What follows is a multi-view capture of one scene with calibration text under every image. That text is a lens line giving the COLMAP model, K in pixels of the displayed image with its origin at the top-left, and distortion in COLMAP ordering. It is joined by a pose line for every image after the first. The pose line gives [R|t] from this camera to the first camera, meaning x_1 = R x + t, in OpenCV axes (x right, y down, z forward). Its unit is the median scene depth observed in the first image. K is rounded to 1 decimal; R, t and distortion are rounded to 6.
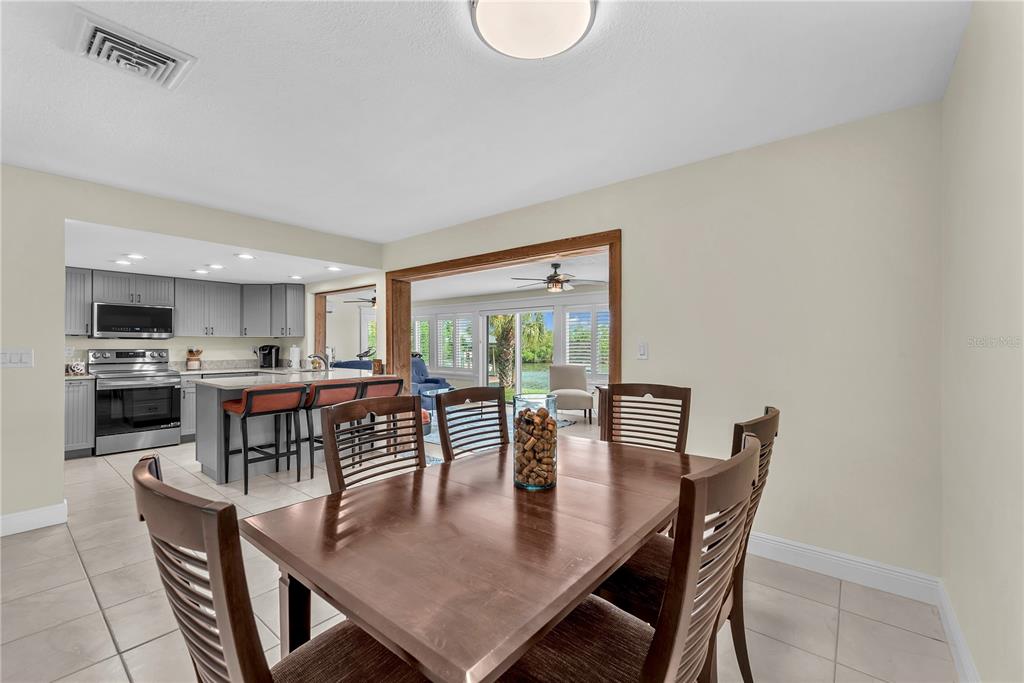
lens RADIAL K [[424.6, 0, 510.5], [0, 424.6, 344.4], [0, 0, 1]] dist [0.000330, 0.000299]
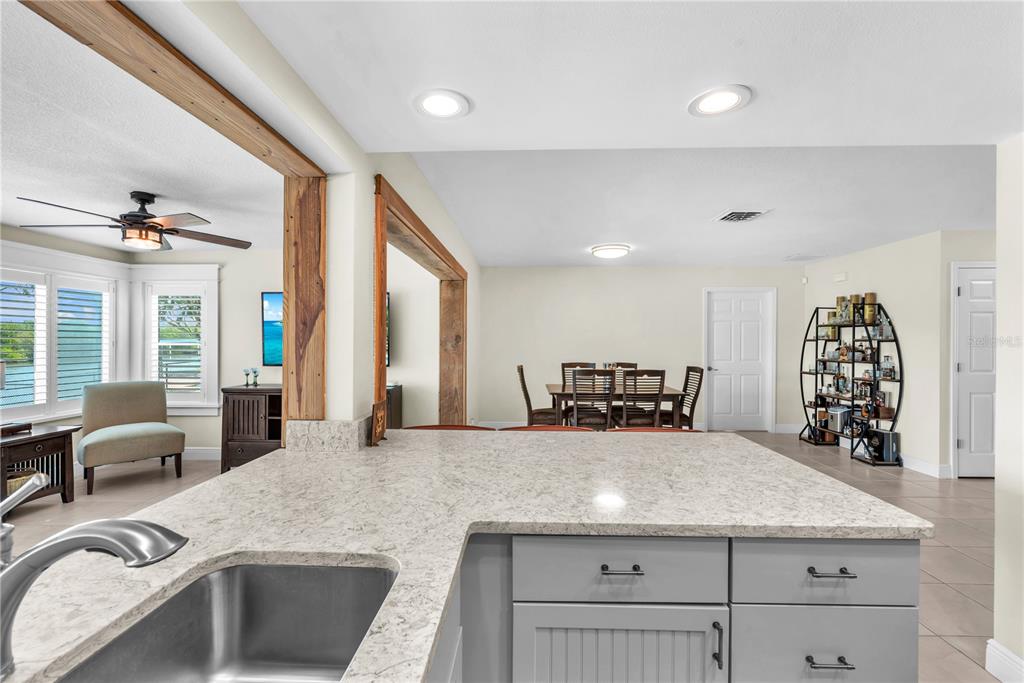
lens RADIAL K [[436.2, 0, 512.0], [0, 436.2, 341.5], [0, 0, 1]] dist [-0.001929, -0.000250]
pose [[-0.609641, -0.006587, 0.792650, -0.602461], [-0.005488, 0.999977, 0.004090, -0.016672], [-0.792659, -0.001856, -0.609663, 1.010823]]
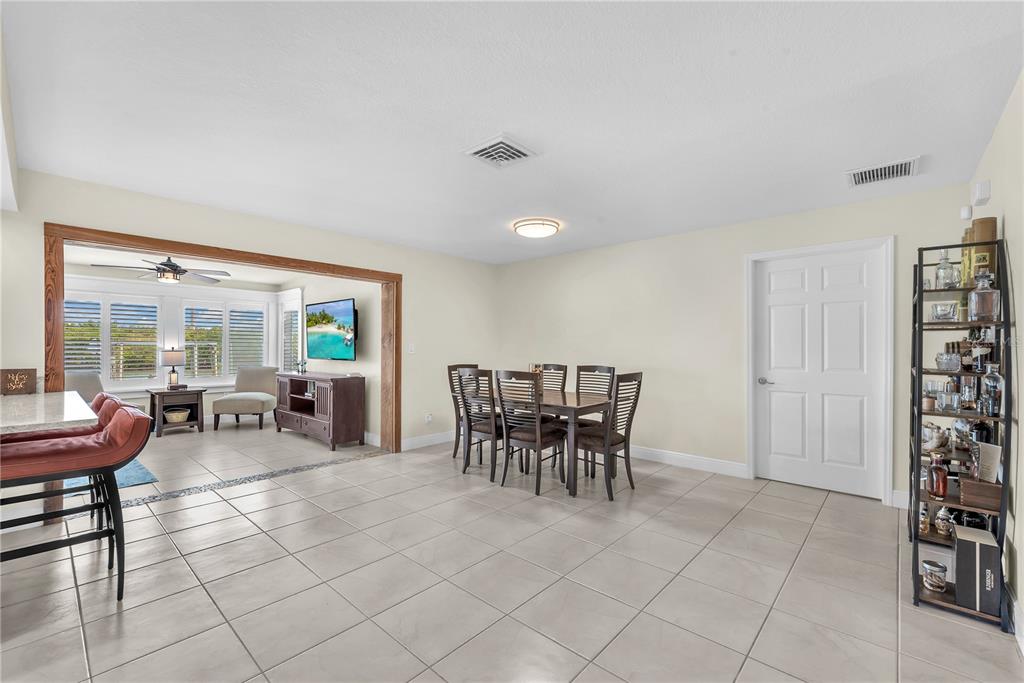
lens RADIAL K [[433.3, 0, 506.4], [0, 433.3, 345.2], [0, 0, 1]] dist [-0.001480, -0.000112]
pose [[0.058864, 0.001506, 0.998265, -0.759171], [-0.005702, 0.999983, -0.001172, 0.000208], [-0.998250, -0.005623, 0.058871, 0.278273]]
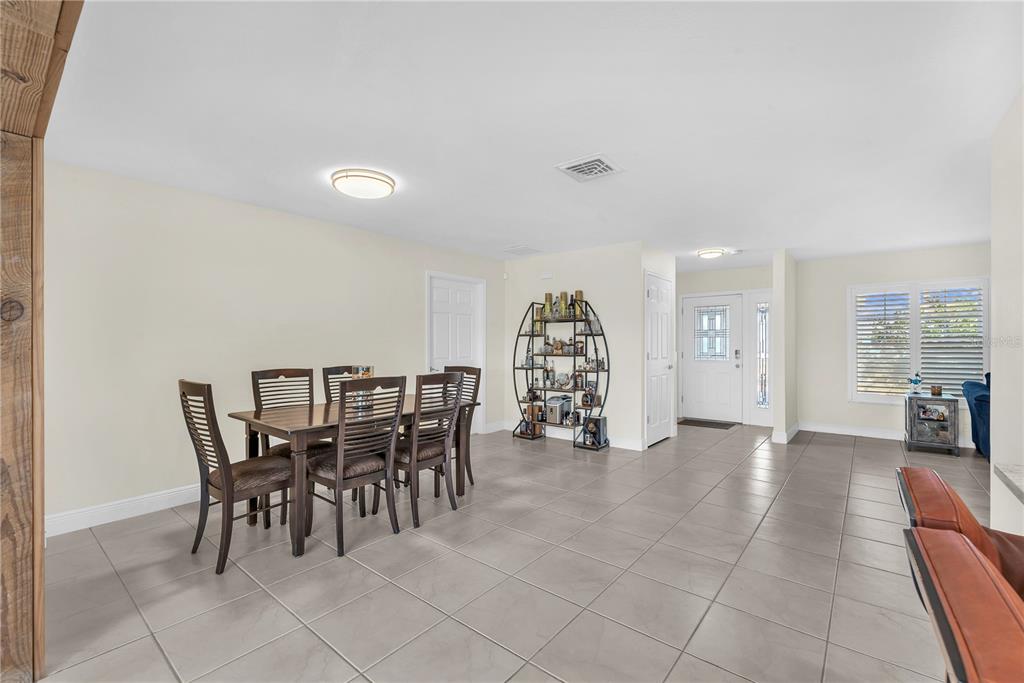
lens RADIAL K [[436.9, 0, 506.8], [0, 436.9, 346.5], [0, 0, 1]] dist [-0.000273, 0.000096]
pose [[-0.999977, -0.000957, 0.006788, -0.181726], [-0.000934, 0.999993, 0.003483, 0.003721], [-0.006791, 0.003477, -0.999971, 0.851714]]
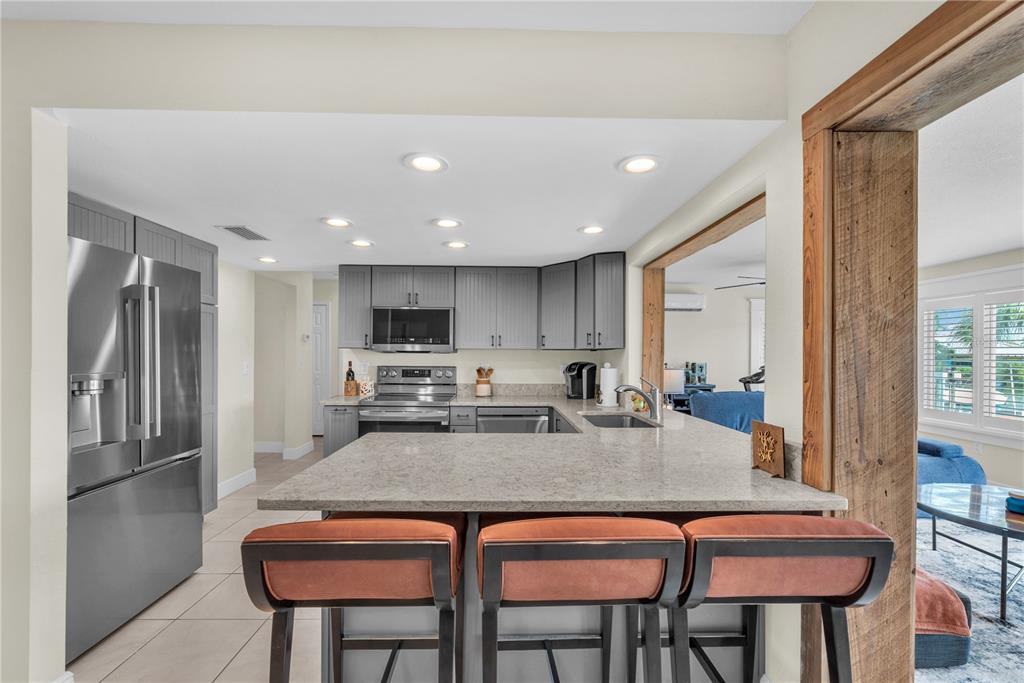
lens RADIAL K [[439.3, 0, 506.5], [0, 439.3, 355.9], [0, 0, 1]] dist [-0.001636, -0.000112]
pose [[0.646424, 0.006797, -0.762948, -0.175833], [-0.005141, 0.999976, 0.004553, -0.011370], [0.762961, 0.000979, 0.646444, 0.588878]]
